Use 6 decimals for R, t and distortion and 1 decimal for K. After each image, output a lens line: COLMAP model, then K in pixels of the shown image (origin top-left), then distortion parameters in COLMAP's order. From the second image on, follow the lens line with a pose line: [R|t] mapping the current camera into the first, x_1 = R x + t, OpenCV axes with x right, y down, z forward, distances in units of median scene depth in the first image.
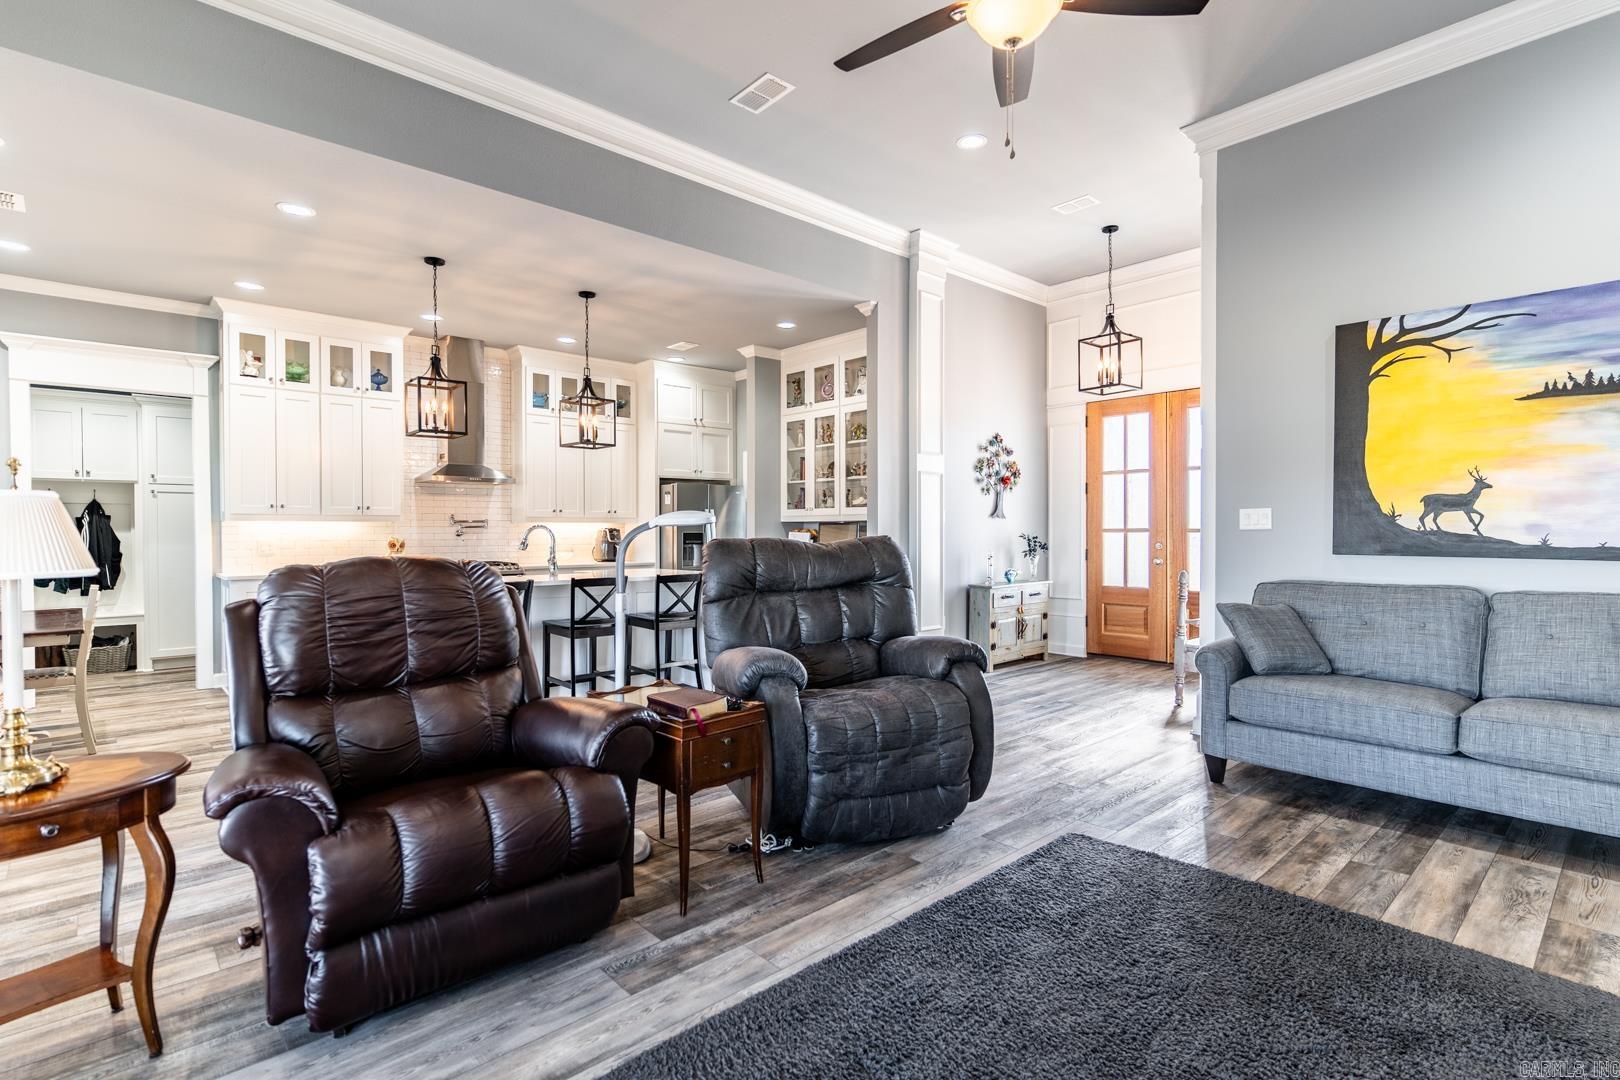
lens RADIAL K [[766.1, 0, 802.0], [0, 766.1, 537.2], [0, 0, 1]] dist [-0.000591, -0.000484]
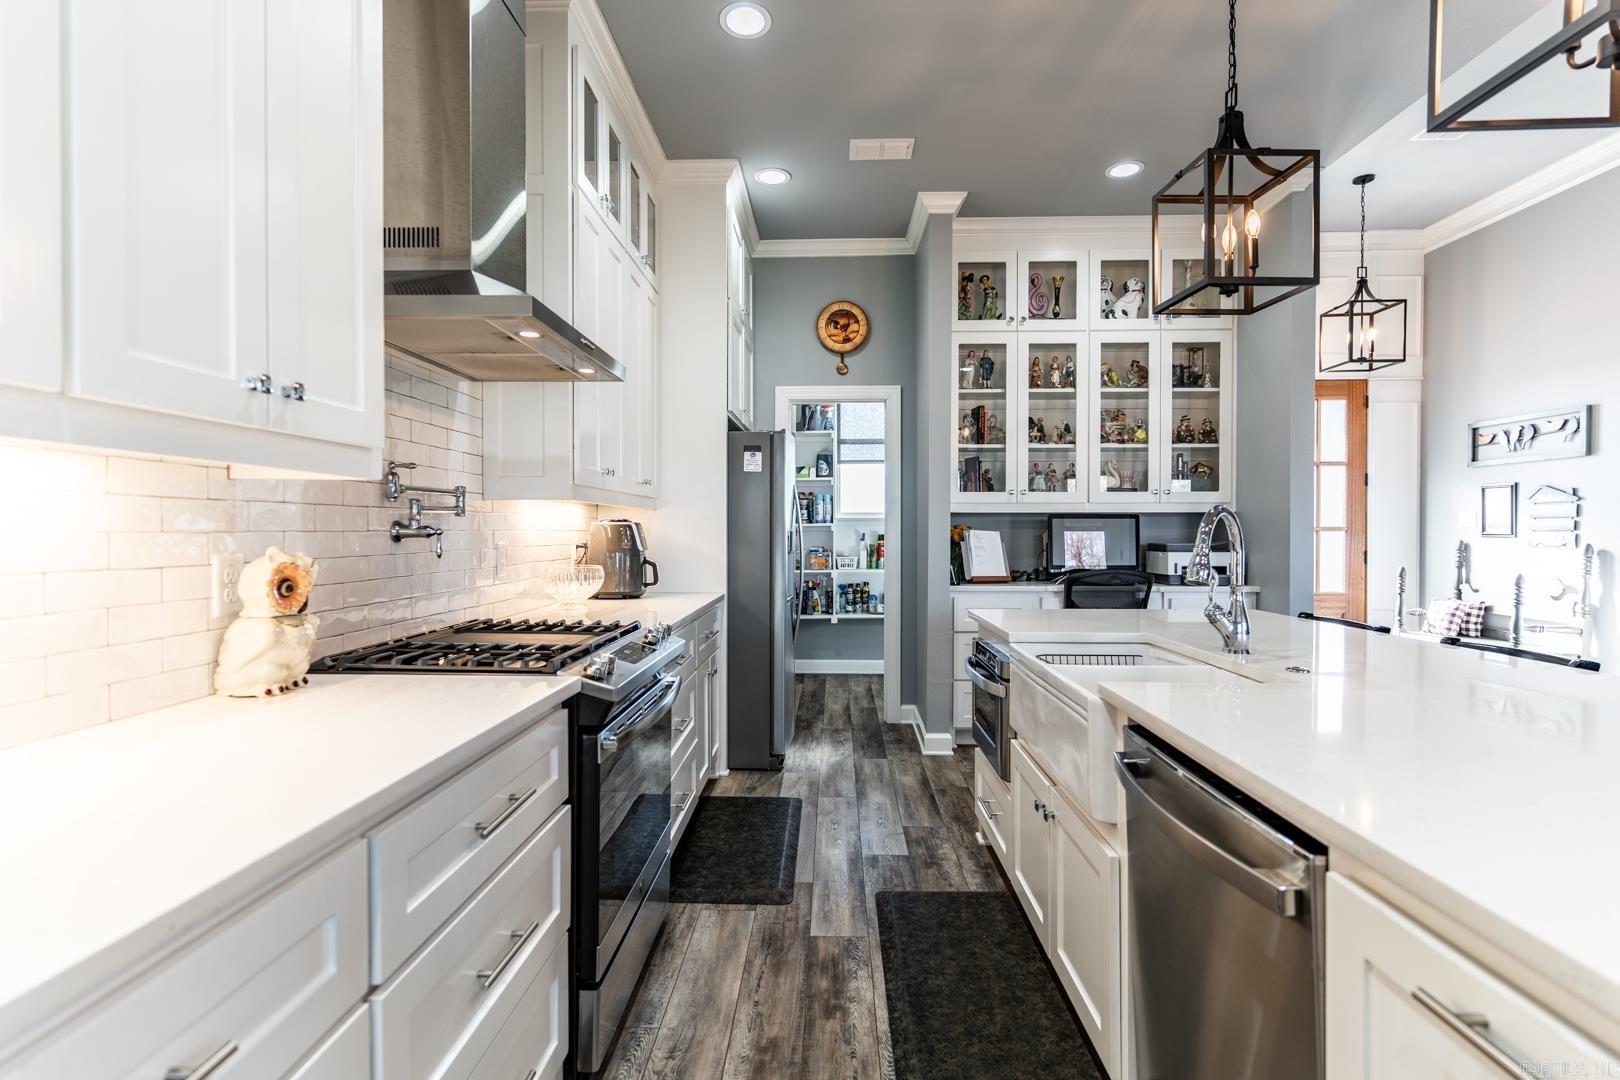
lens RADIAL K [[795.1, 0, 810.0], [0, 795.1, 540.0], [0, 0, 1]] dist [0.001561, -0.000057]
pose [[0.691151, -0.010975, 0.722627, -0.560747], [0.003549, 0.999924, 0.011792, -0.006674], [-0.722702, -0.005585, 0.691137, 0.679154]]
